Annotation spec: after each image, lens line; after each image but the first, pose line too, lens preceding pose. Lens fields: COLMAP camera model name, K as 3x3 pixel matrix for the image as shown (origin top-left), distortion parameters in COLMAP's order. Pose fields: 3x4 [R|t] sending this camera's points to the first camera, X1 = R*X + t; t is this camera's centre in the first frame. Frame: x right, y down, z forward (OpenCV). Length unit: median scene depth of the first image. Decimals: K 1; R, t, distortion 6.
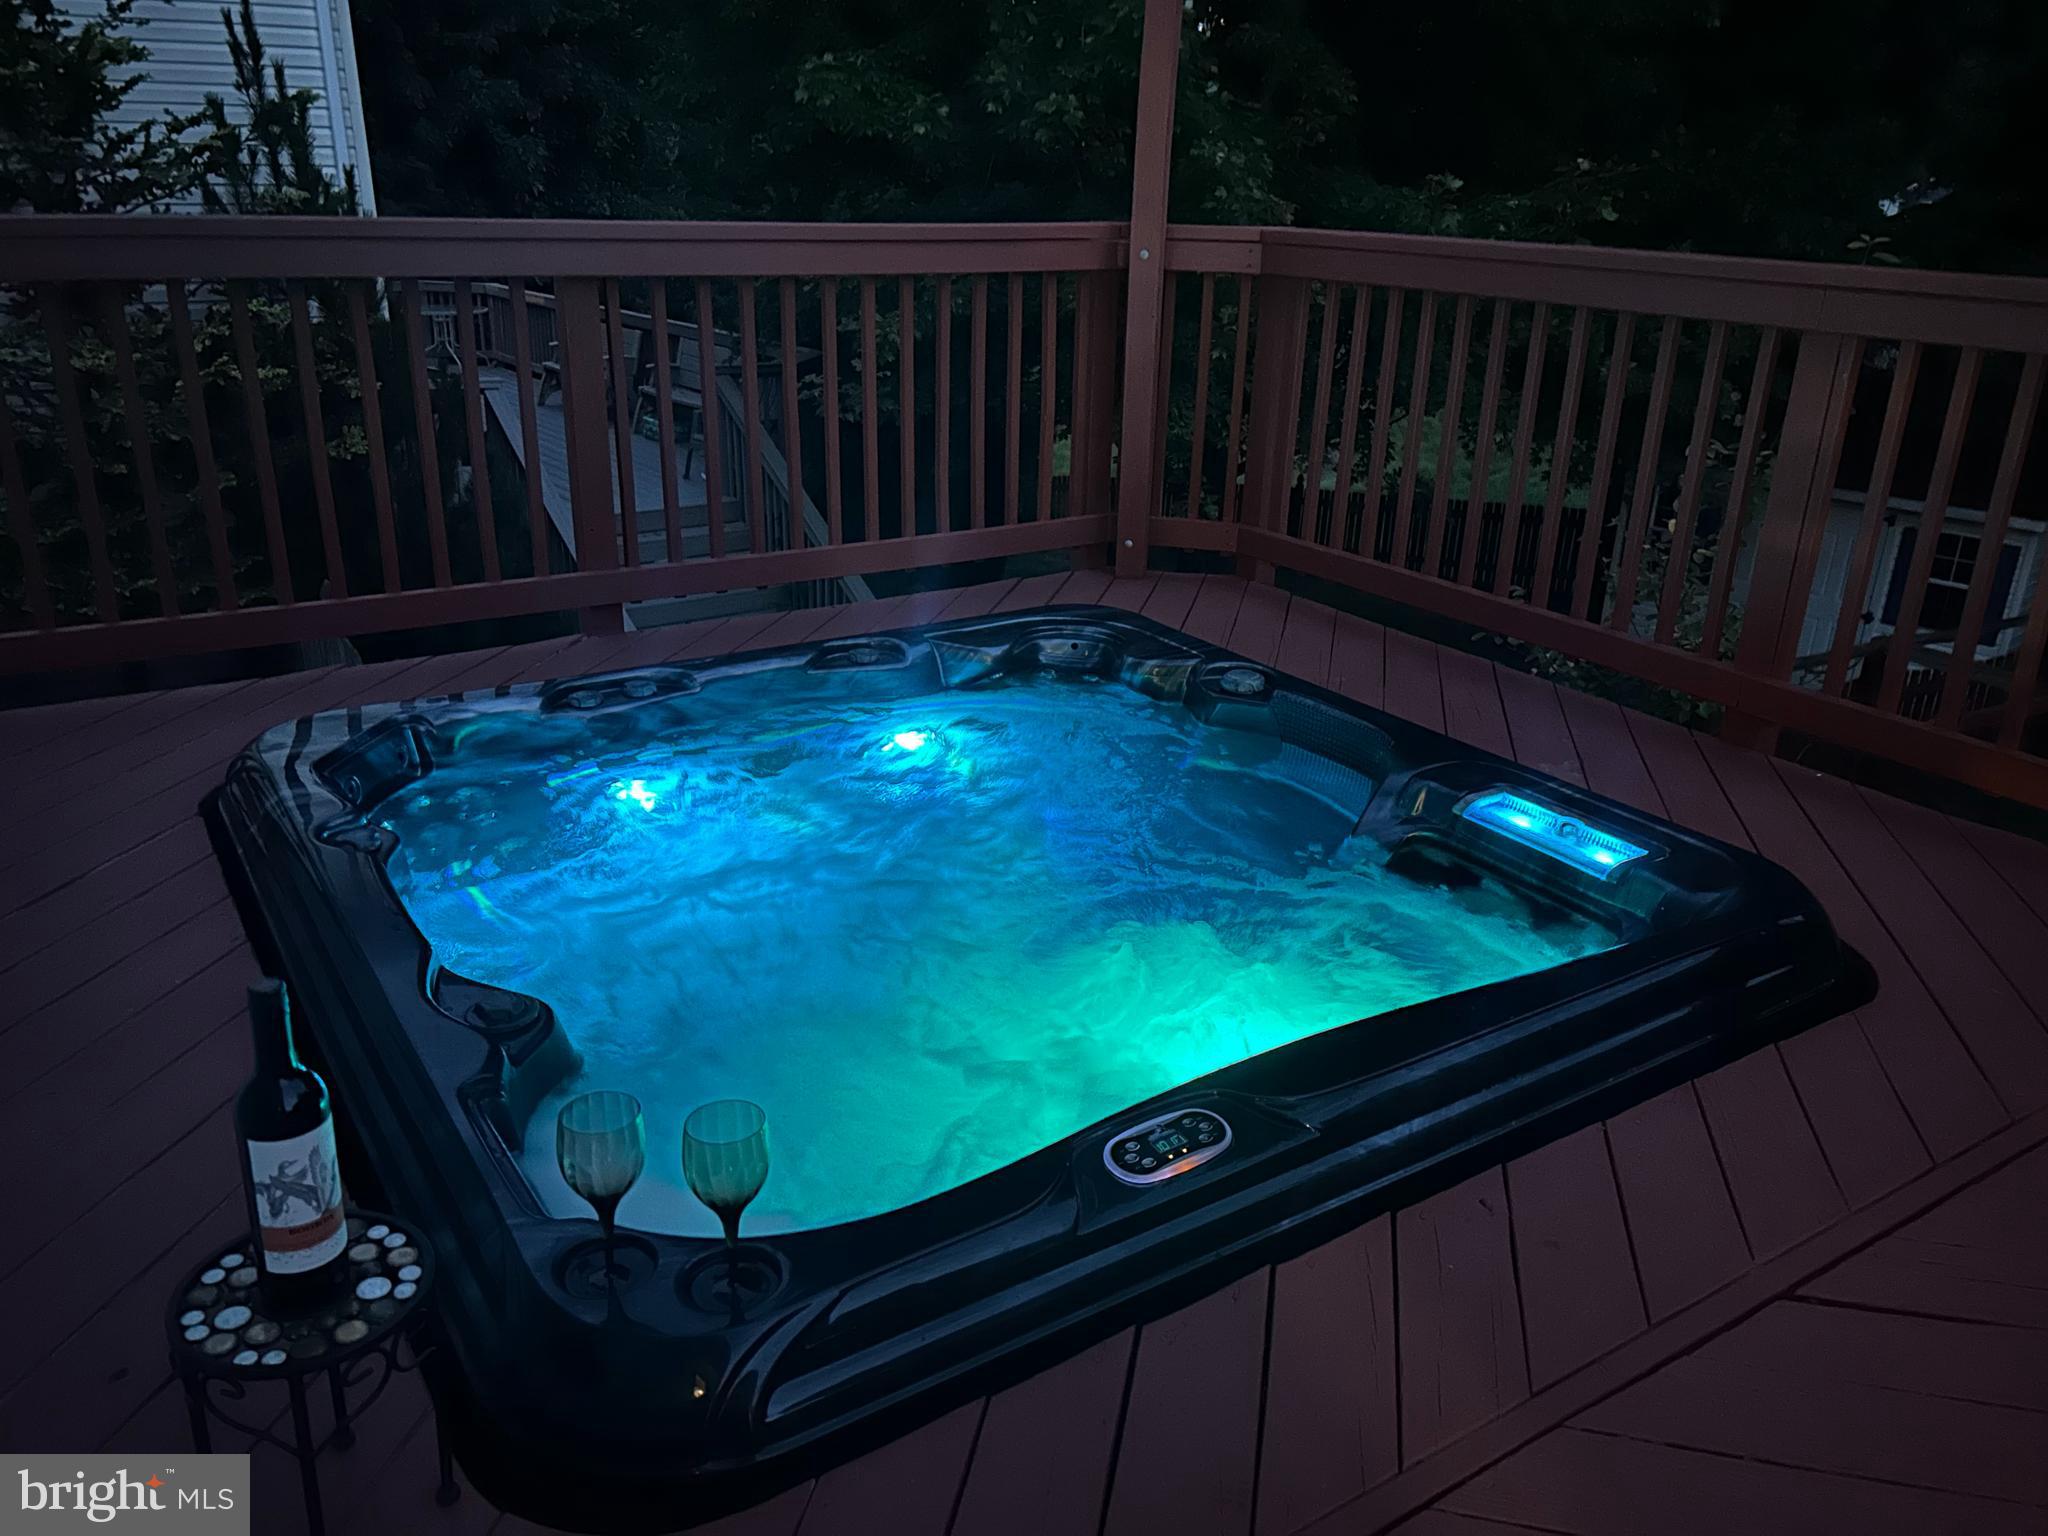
lens RADIAL K [[1537.8, 0, 1024.0], [0, 1537.8, 822.7], [0, 0, 1]] dist [0.047208, -0.062512]
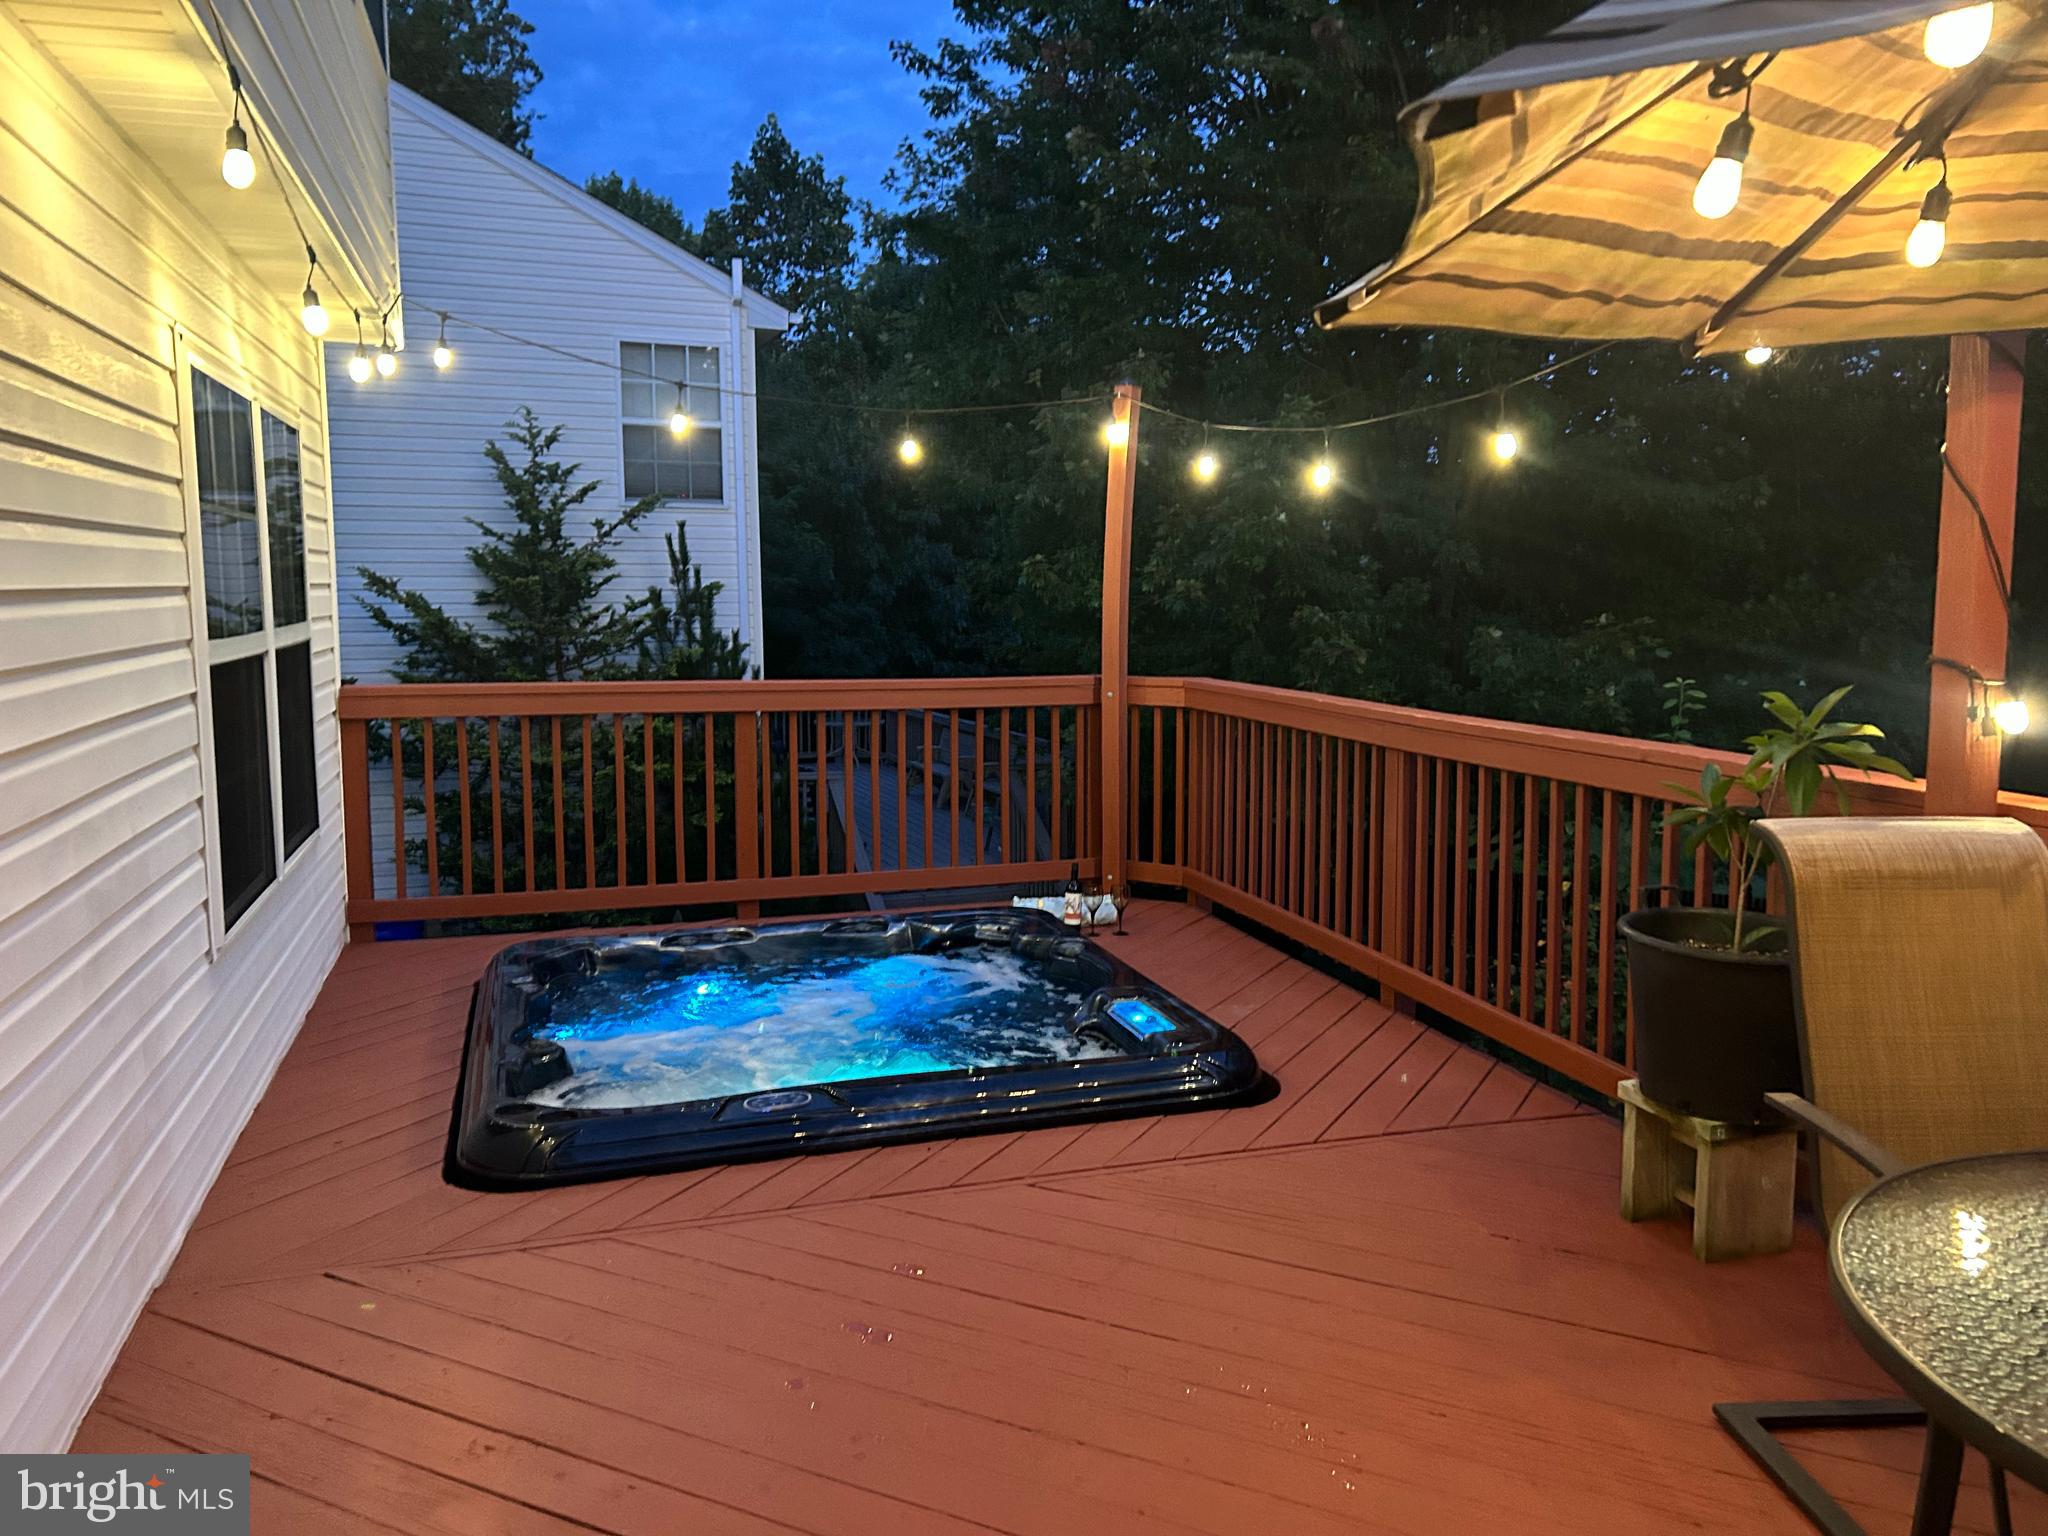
lens RADIAL K [[1537.8, 0, 1033.7], [0, 1537.8, 765.9], [0, 0, 1]] dist [0.047208, -0.062512]
pose [[0.964812, 0.007722, -0.262826, 0.214939], [-0.082522, 0.957958, -0.274786, 0.068973], [0.249654, 0.286805, 0.924887, -0.224317]]
